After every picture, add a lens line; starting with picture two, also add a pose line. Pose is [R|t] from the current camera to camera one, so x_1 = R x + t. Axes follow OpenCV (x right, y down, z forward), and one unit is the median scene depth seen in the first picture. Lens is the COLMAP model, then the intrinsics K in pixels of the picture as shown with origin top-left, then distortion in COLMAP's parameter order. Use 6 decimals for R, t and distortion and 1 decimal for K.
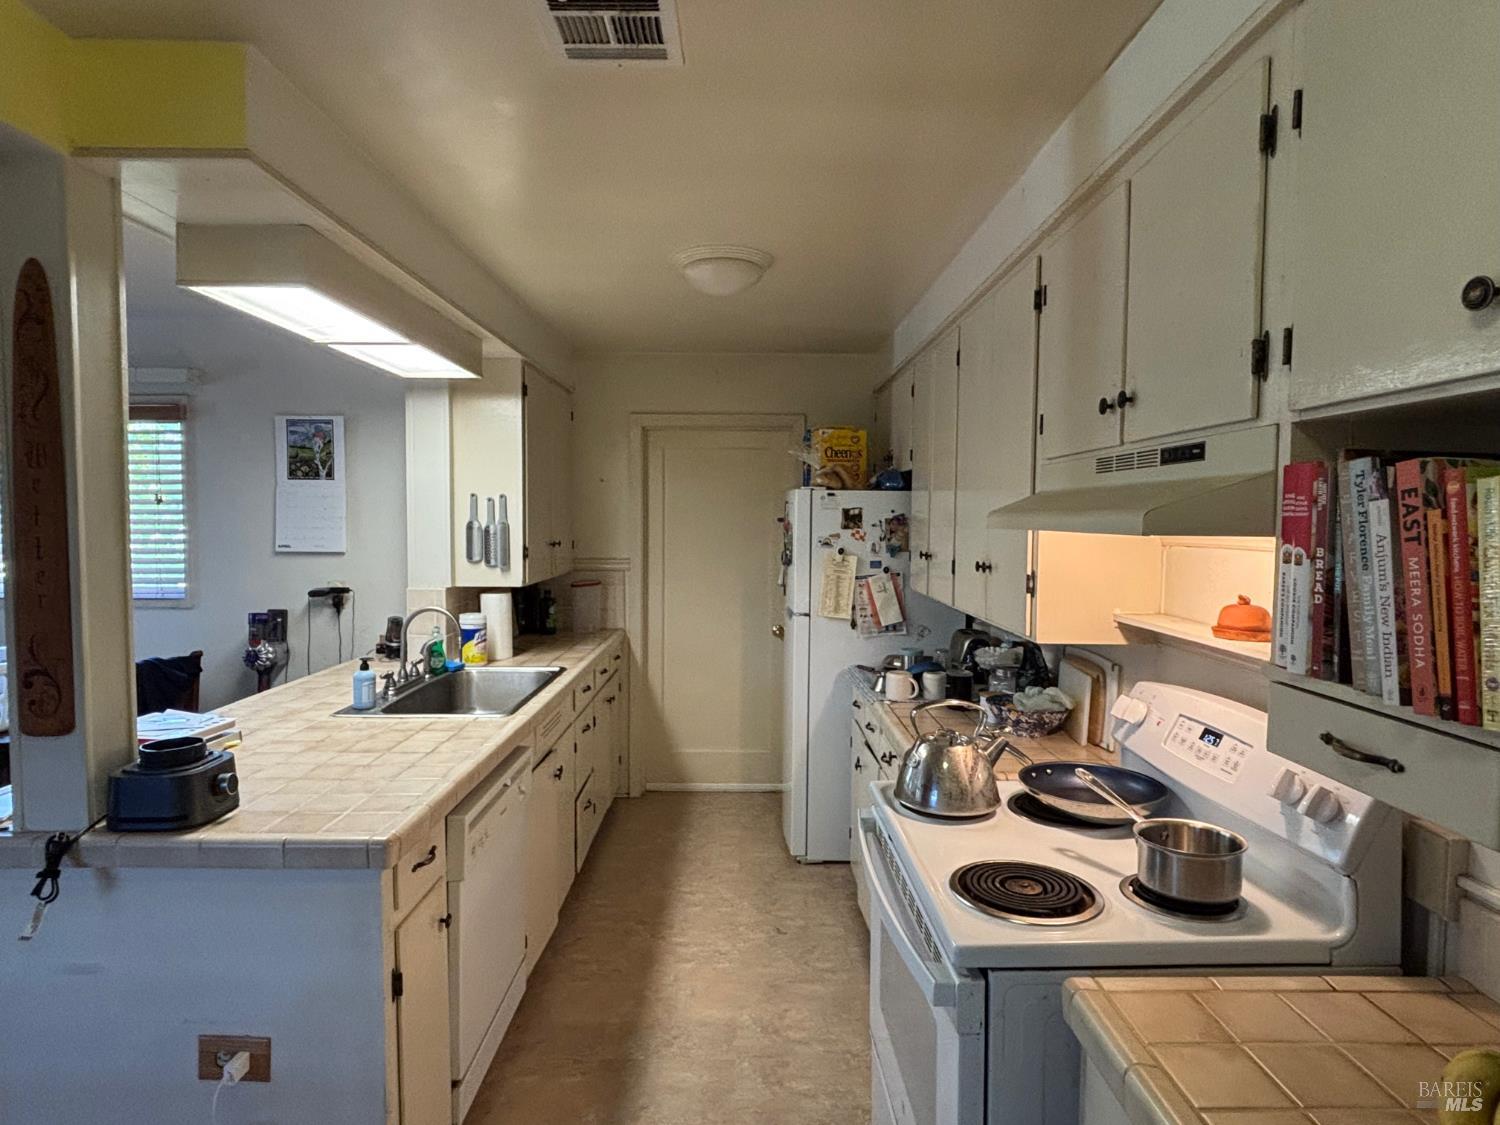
lens RADIAL K [[839.8, 0, 745.2], [0, 839.8, 559.7], [0, 0, 1]] dist [0.013437, -0.009336]
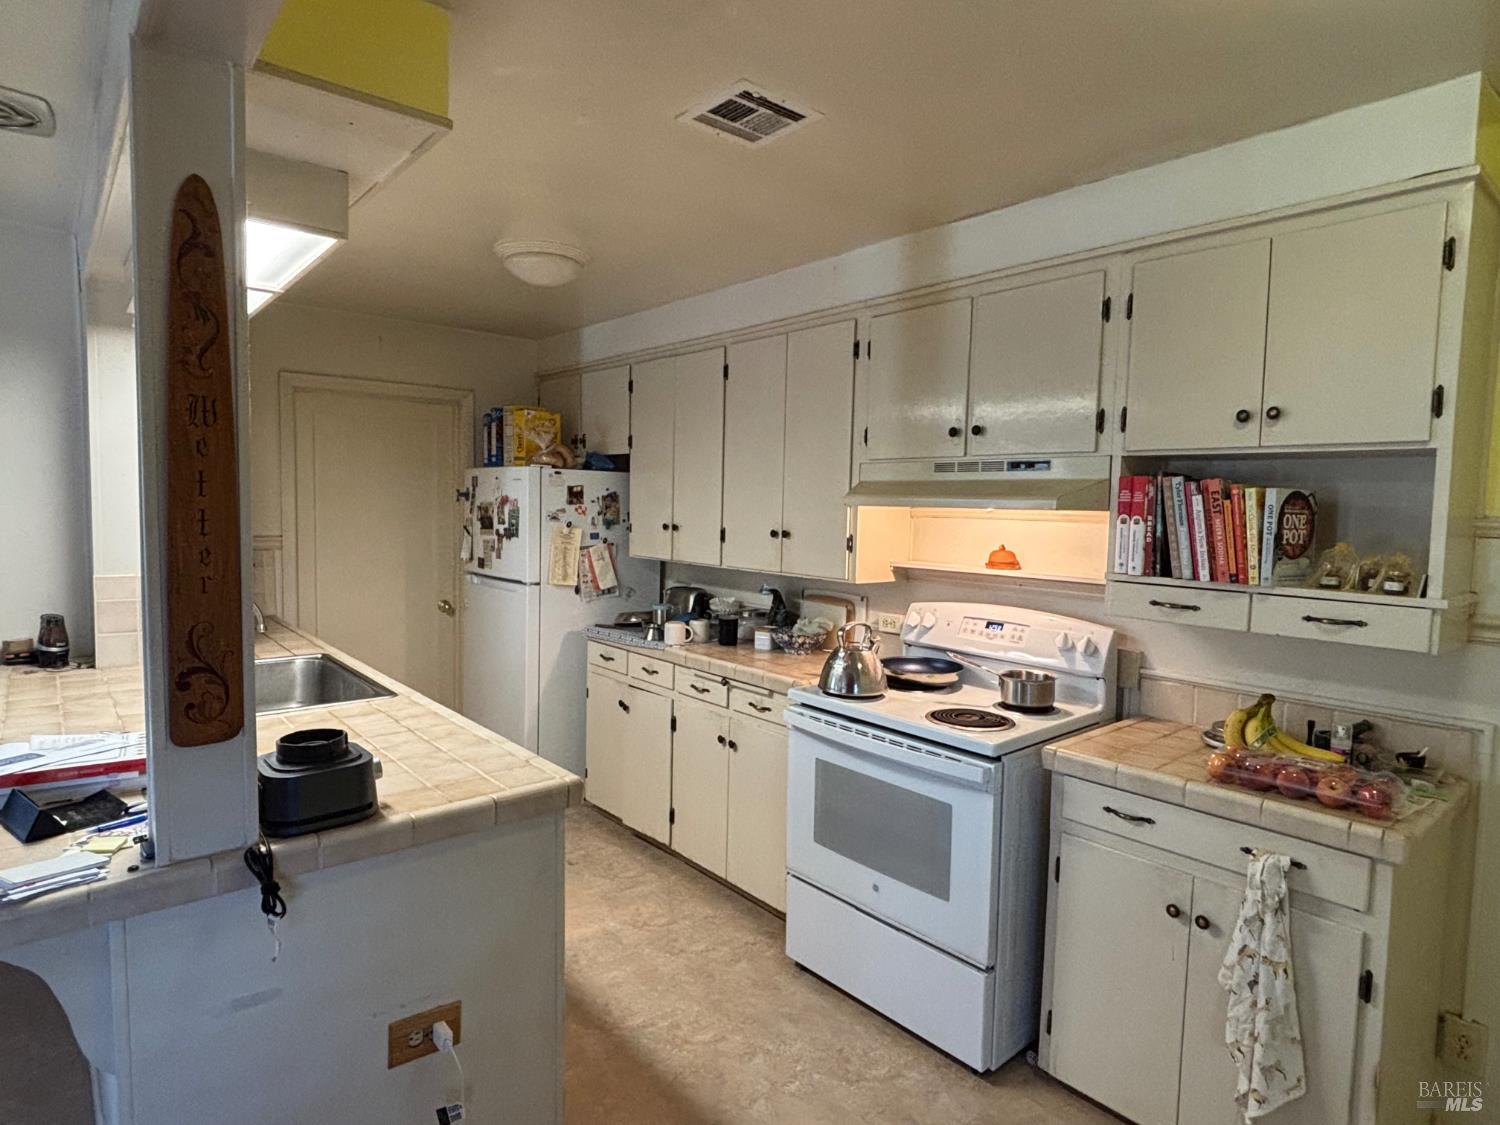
lens RADIAL K [[839.8, 0, 743.9], [0, 839.8, 562.0], [0, 0, 1]] dist [0.013437, -0.009336]
pose [[0.765115, -0.037437, 0.642804, -0.740968], [0.016903, 0.999132, 0.038070, 0.001991], [-0.643672, -0.018263, 0.765084, 0.004003]]
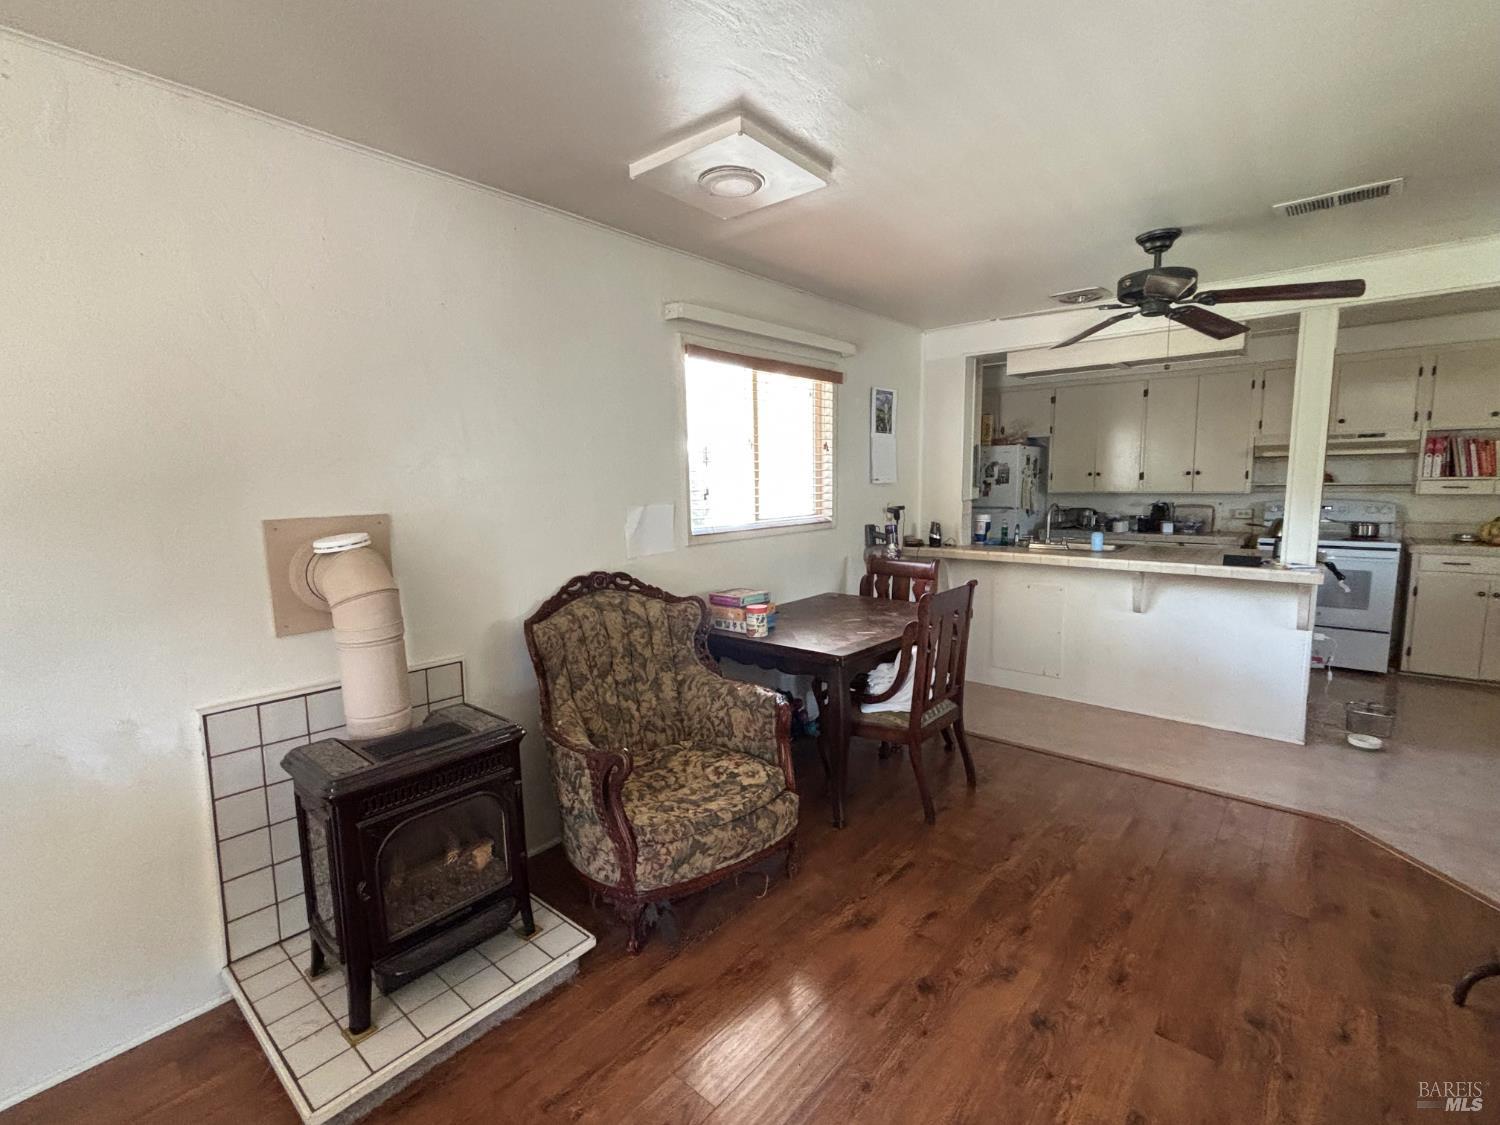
lens RADIAL K [[677.5, 0, 750.7], [0, 677.5, 564.8], [0, 0, 1]] dist [0.002819, 0.000295]
pose [[0.653238, -0.114271, 0.748480, -2.836741], [0.058432, 0.993206, 0.100637, -0.001007], [-0.754895, -0.022004, 0.655476, 0.732904]]
